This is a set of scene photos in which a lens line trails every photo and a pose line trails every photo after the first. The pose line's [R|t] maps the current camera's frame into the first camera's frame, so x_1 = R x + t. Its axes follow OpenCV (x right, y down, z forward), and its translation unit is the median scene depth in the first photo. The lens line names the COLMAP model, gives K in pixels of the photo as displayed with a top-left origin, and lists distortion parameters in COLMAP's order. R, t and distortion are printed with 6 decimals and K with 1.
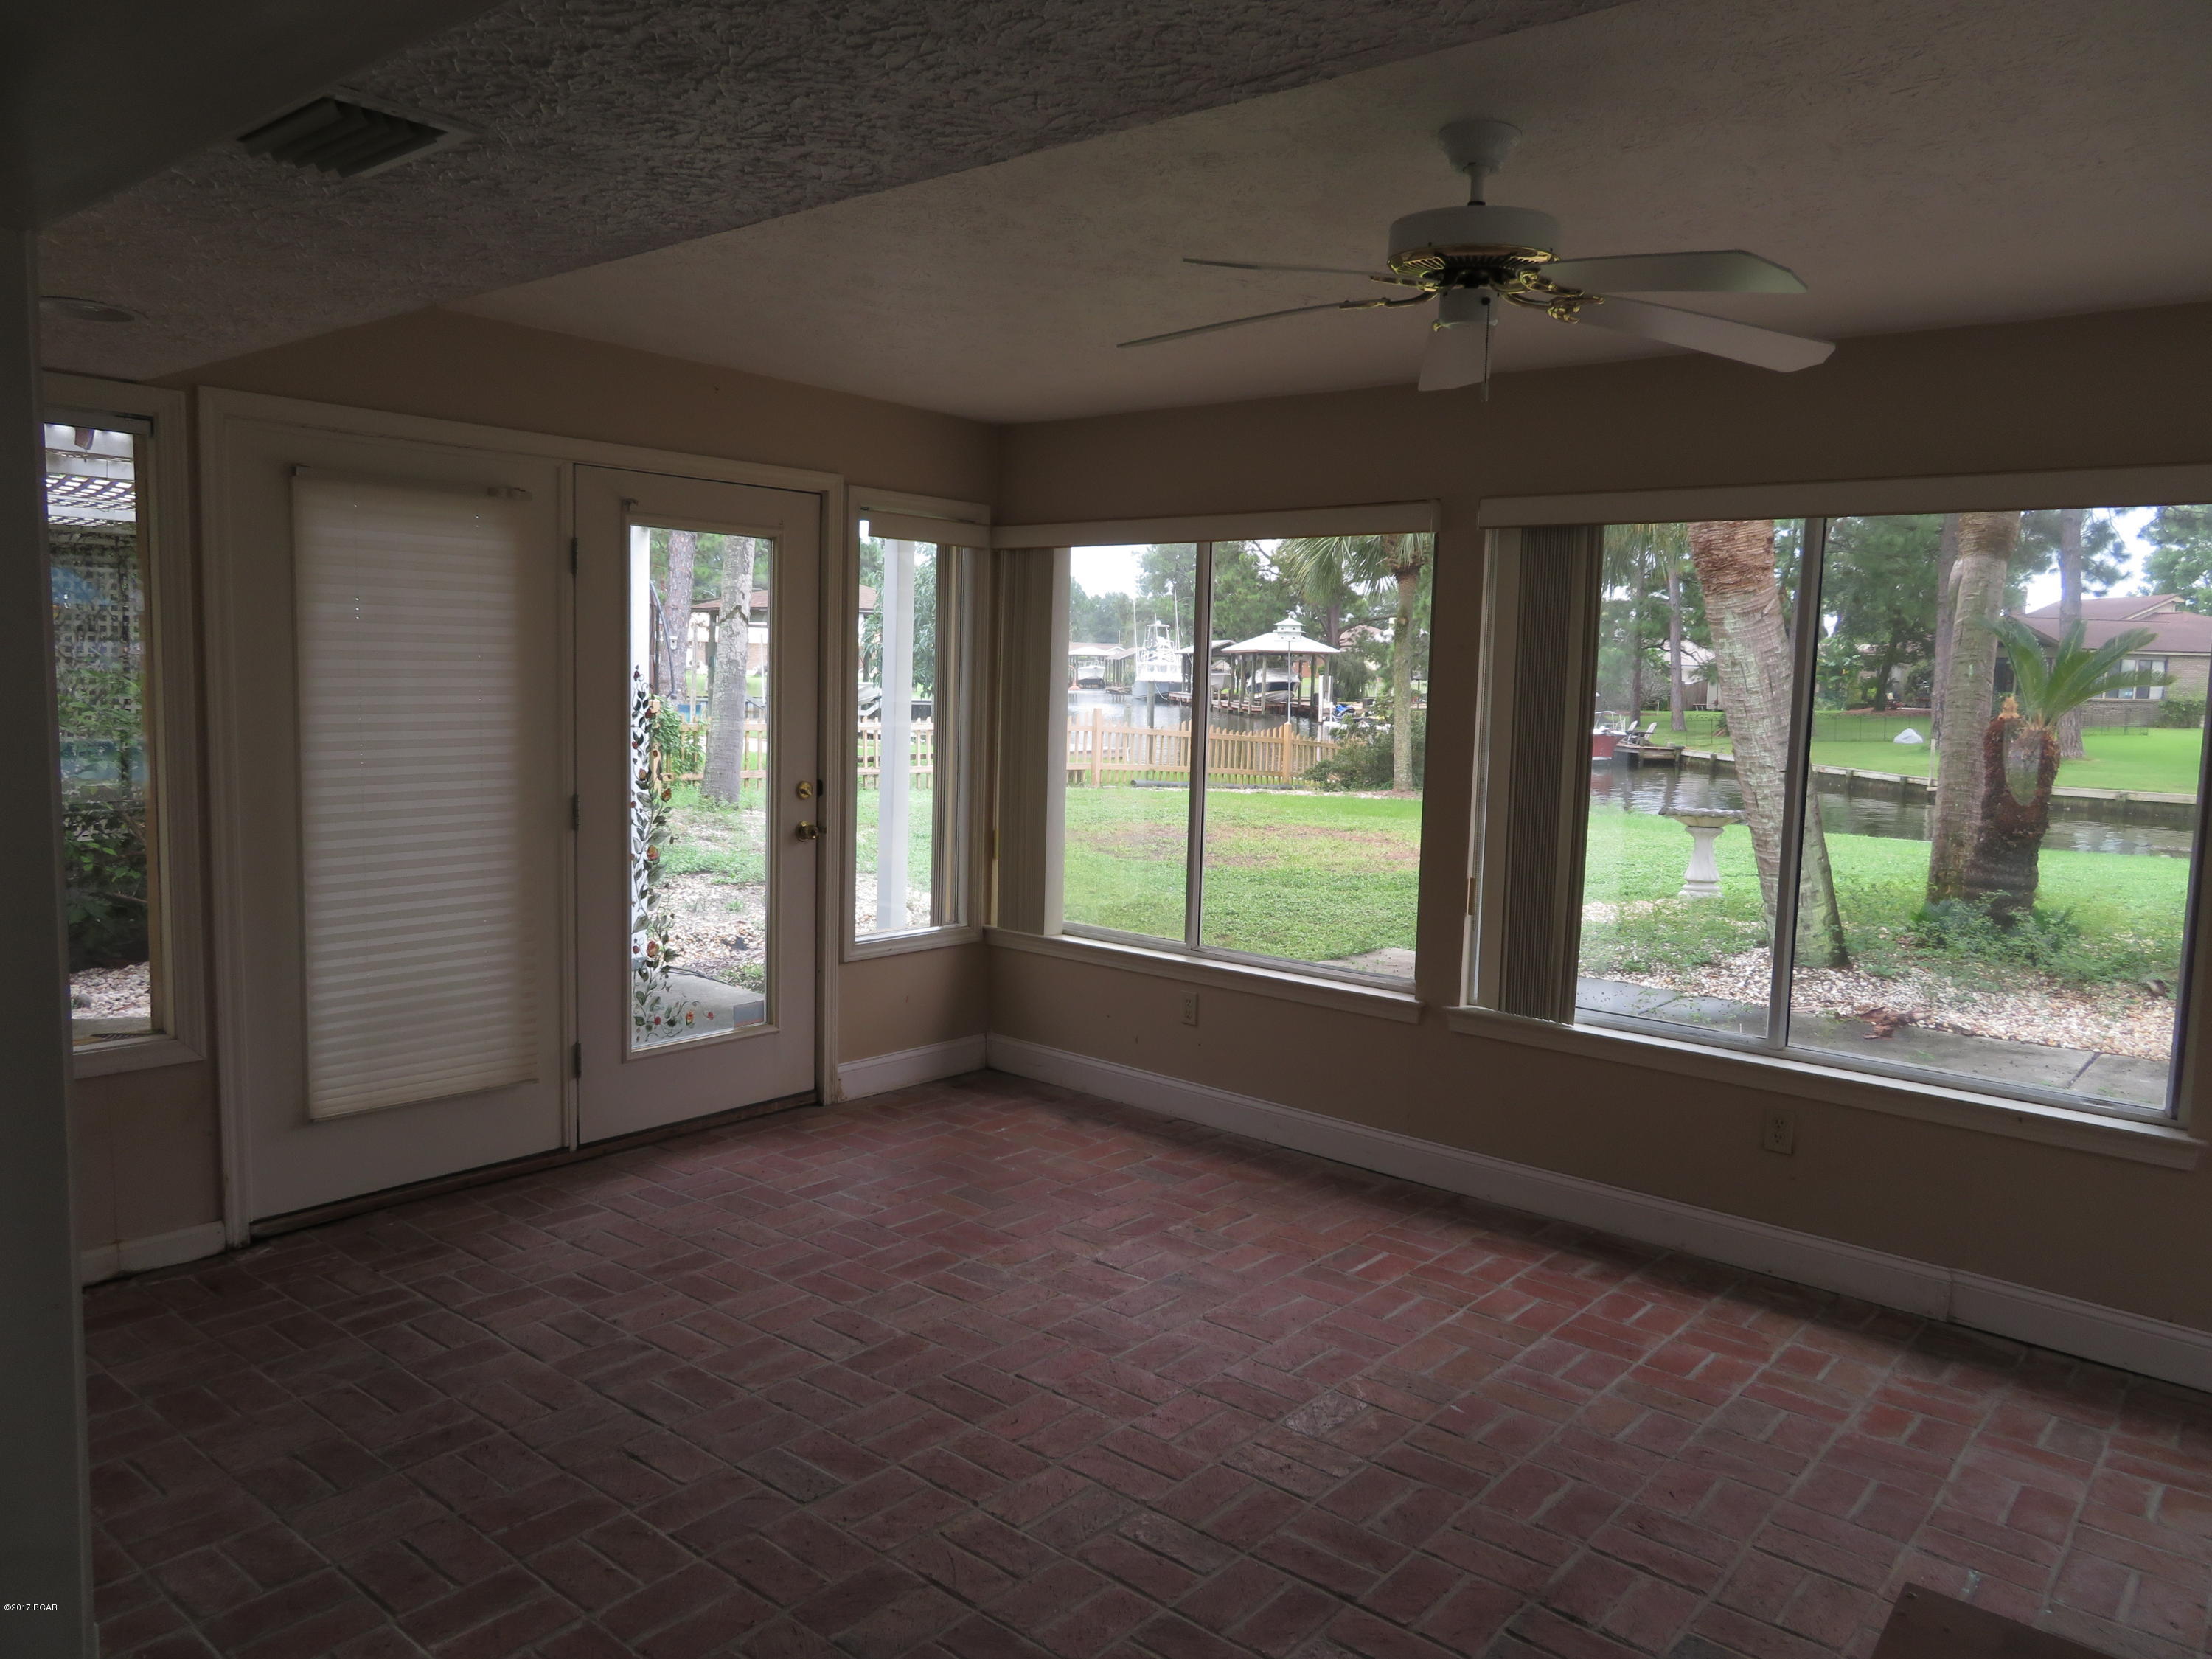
lens RADIAL K [[1575.5, 0, 1100.9], [0, 1575.5, 837.1], [0, 0, 1]] dist [-0.013652, 0.010081]
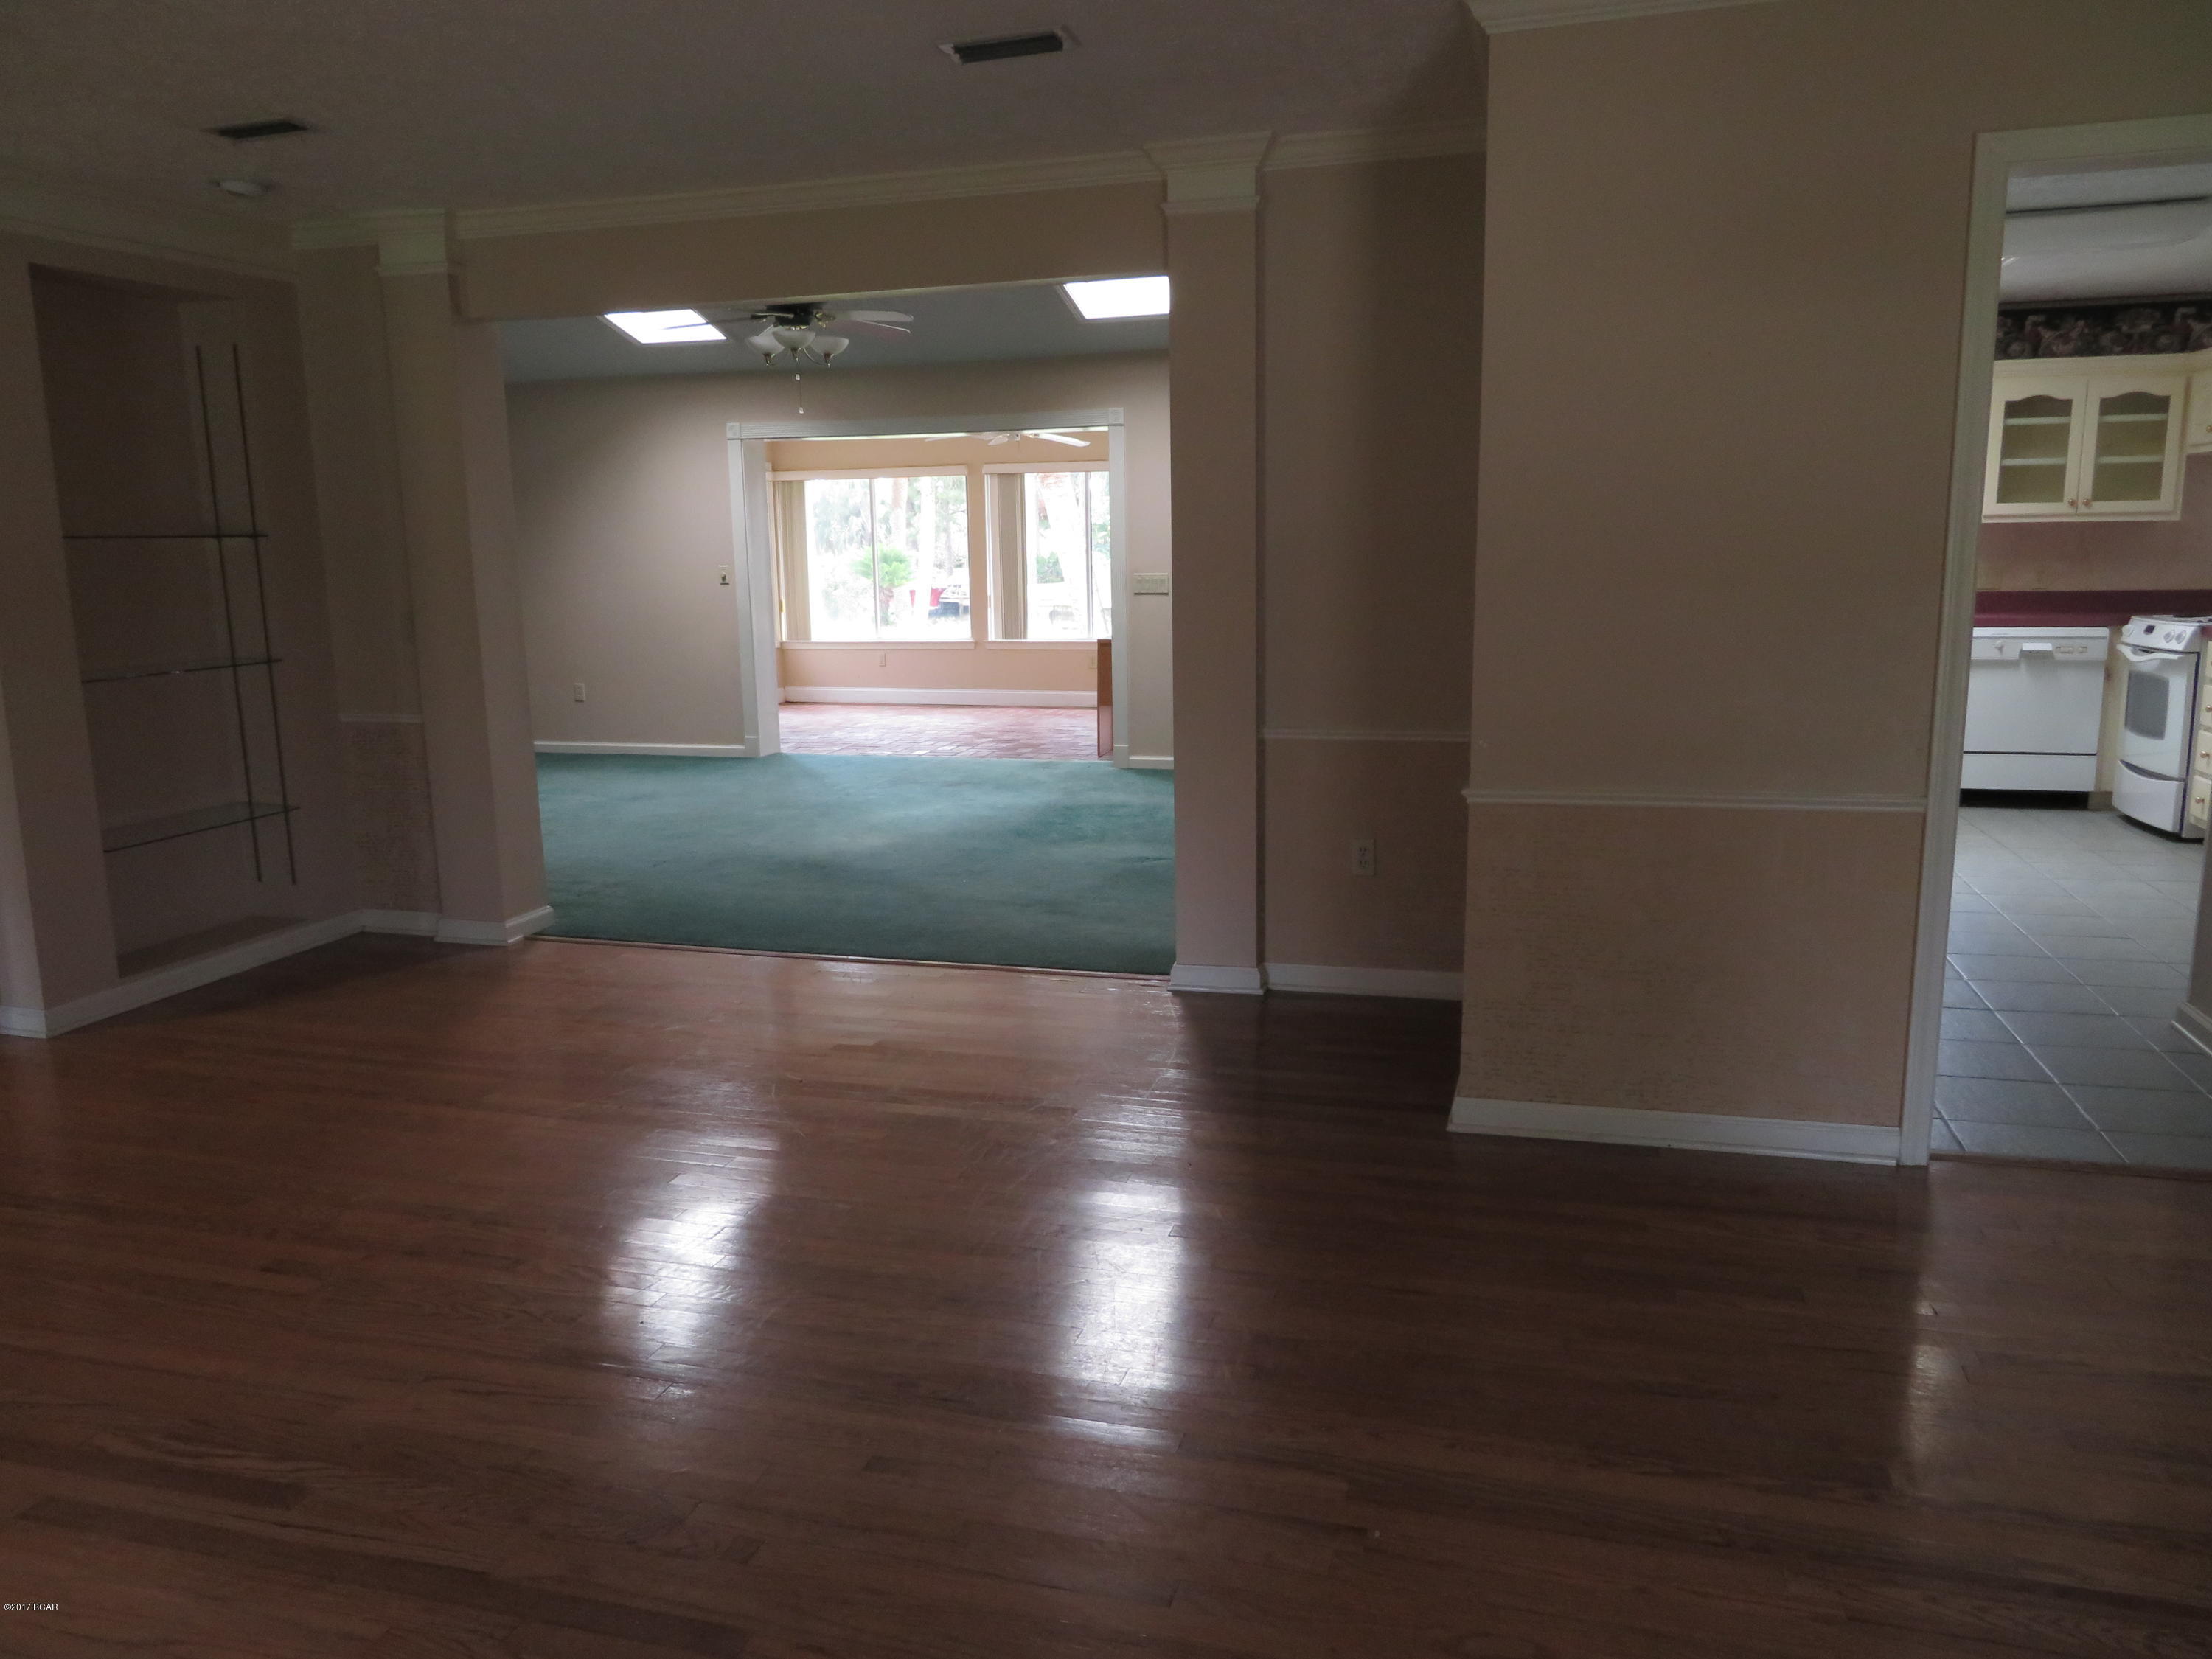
lens RADIAL K [[1575.5, 0, 1106.9], [0, 1575.5, 829.4], [0, 0, 1]] dist [-0.013652, 0.010081]
pose [[0.905561, -0.117030, 0.407753, -0.704064], [0.086095, 0.991892, 0.093480, 0.176822], [-0.415387, -0.049546, 0.908294, -1.535857]]
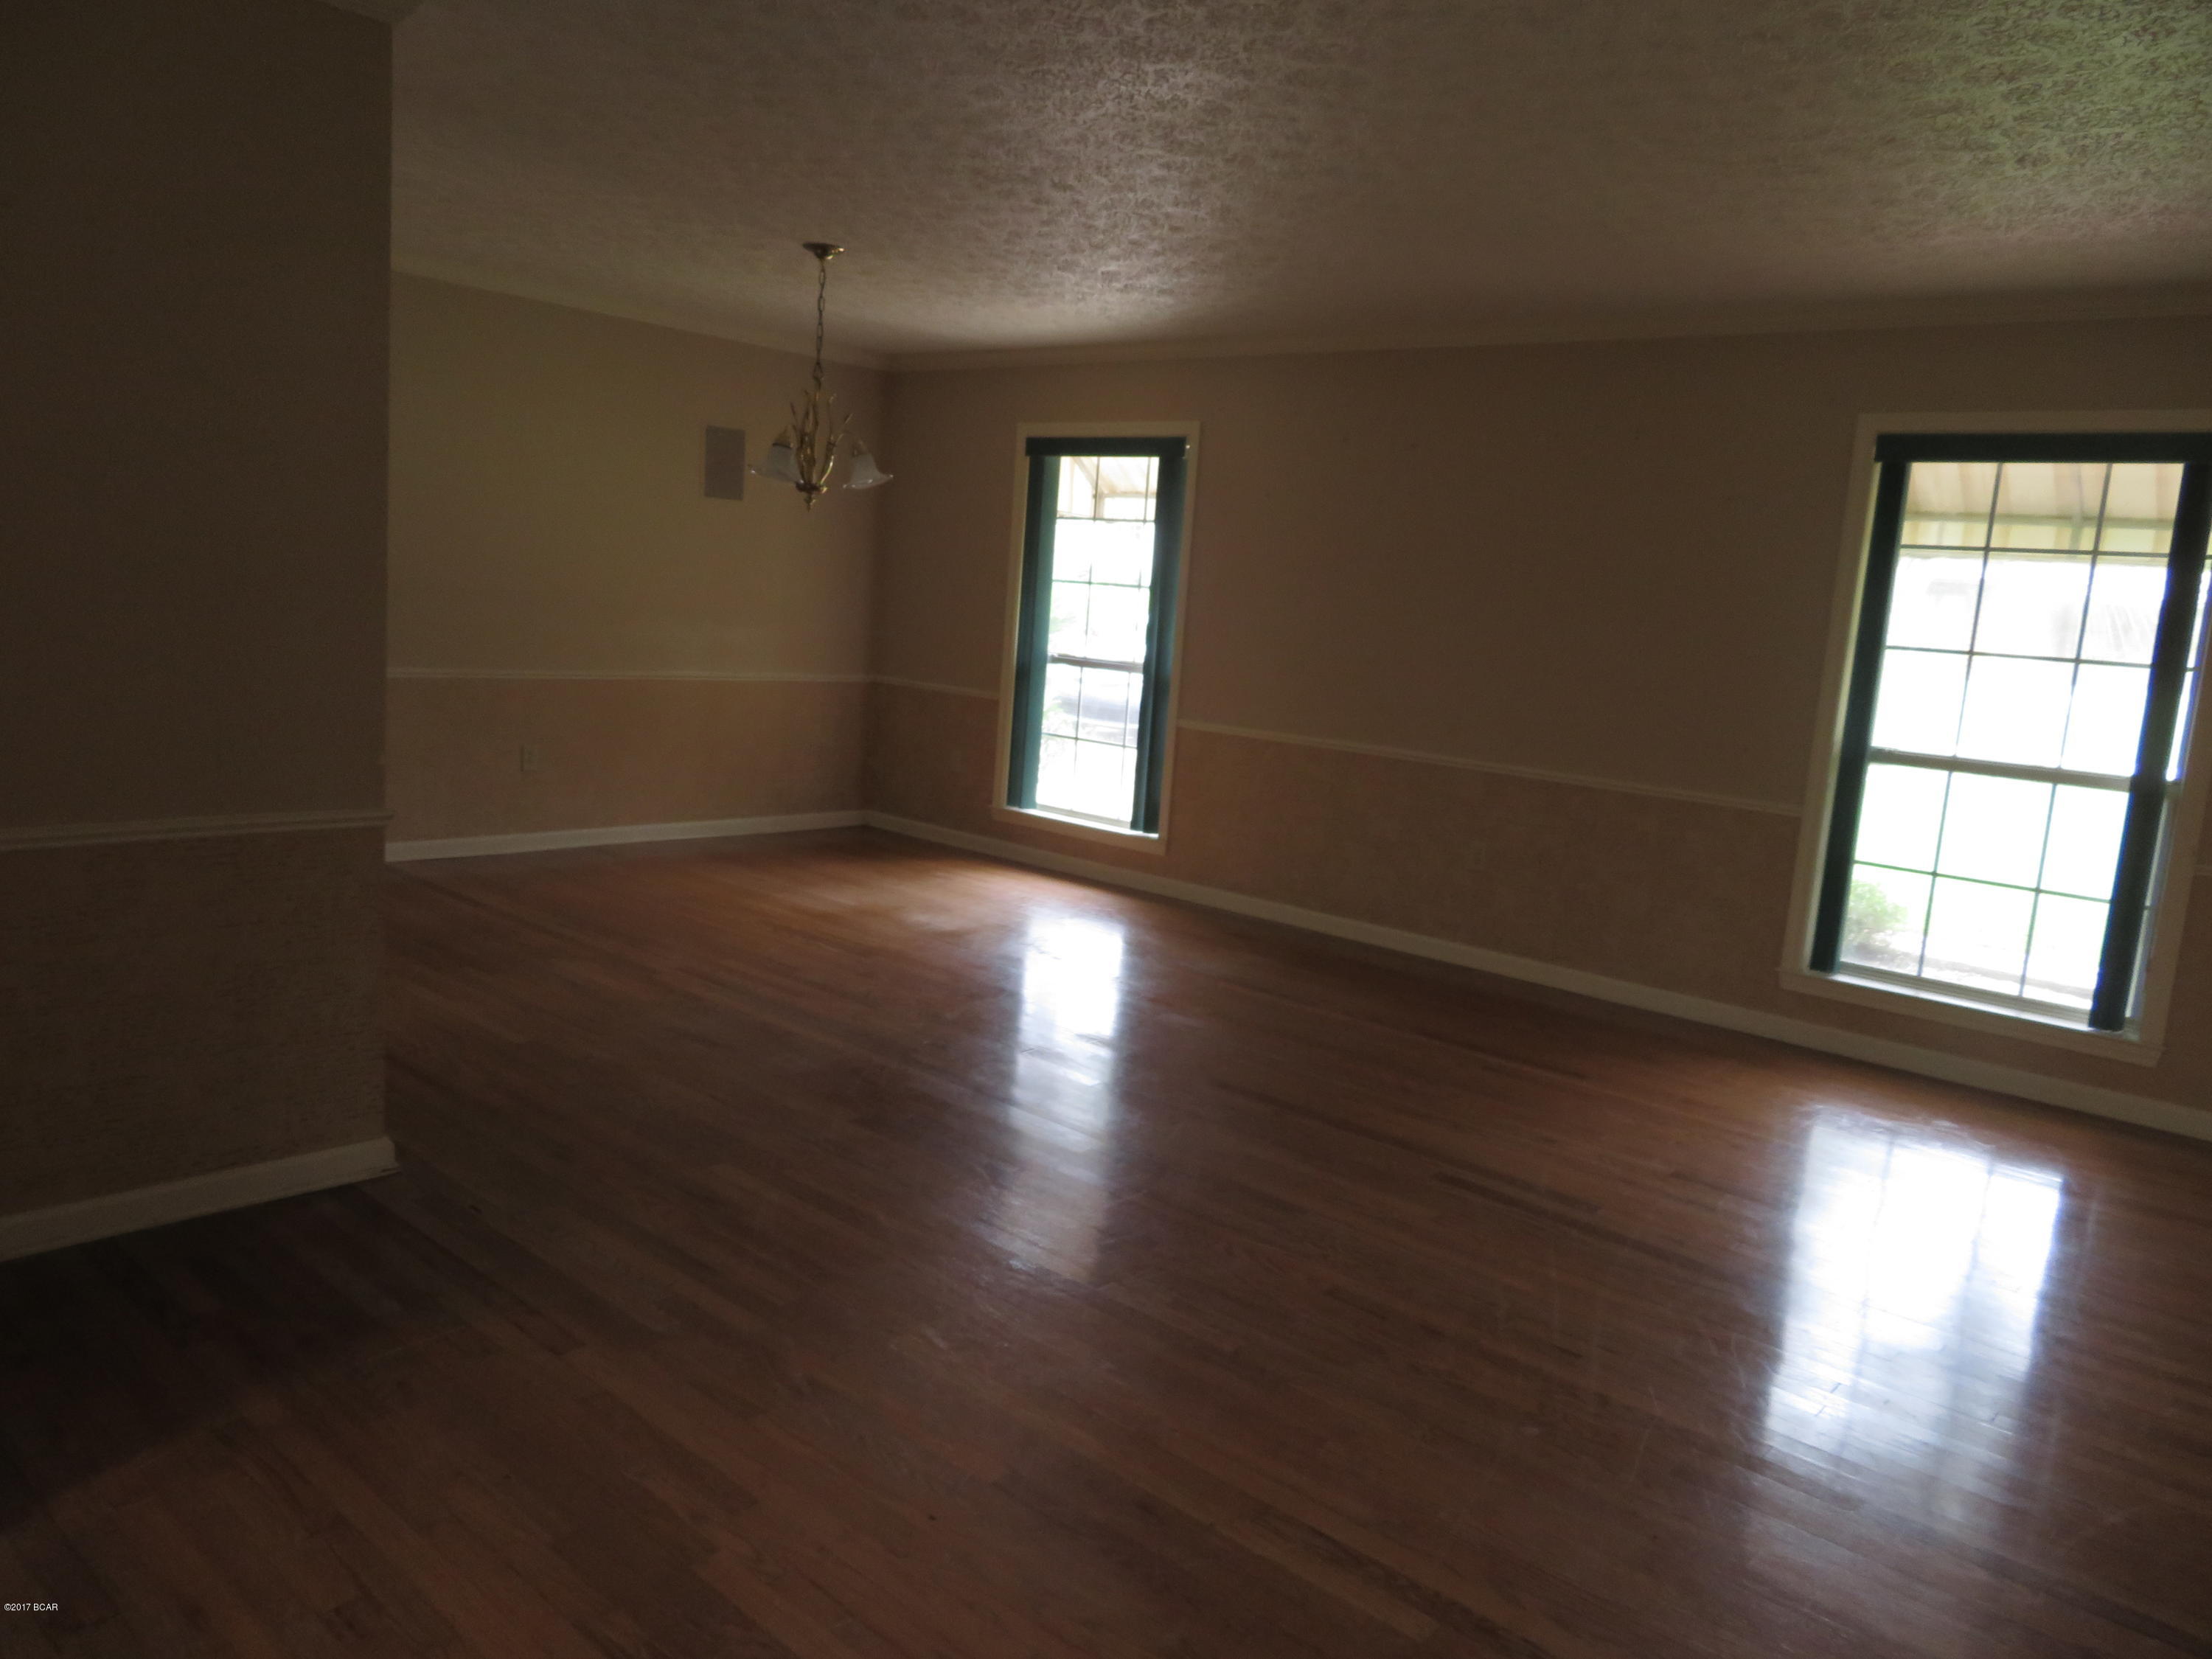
lens RADIAL K [[1575.5, 0, 1108.3], [0, 1575.5, 828.1], [0, 0, 1]] dist [-0.013652, 0.010081]
pose [[-0.994758, -0.100243, -0.020186, -0.569069], [-0.102033, 0.960061, 0.260521, 0.048467], [-0.006735, 0.261215, -0.965257, -0.392094]]
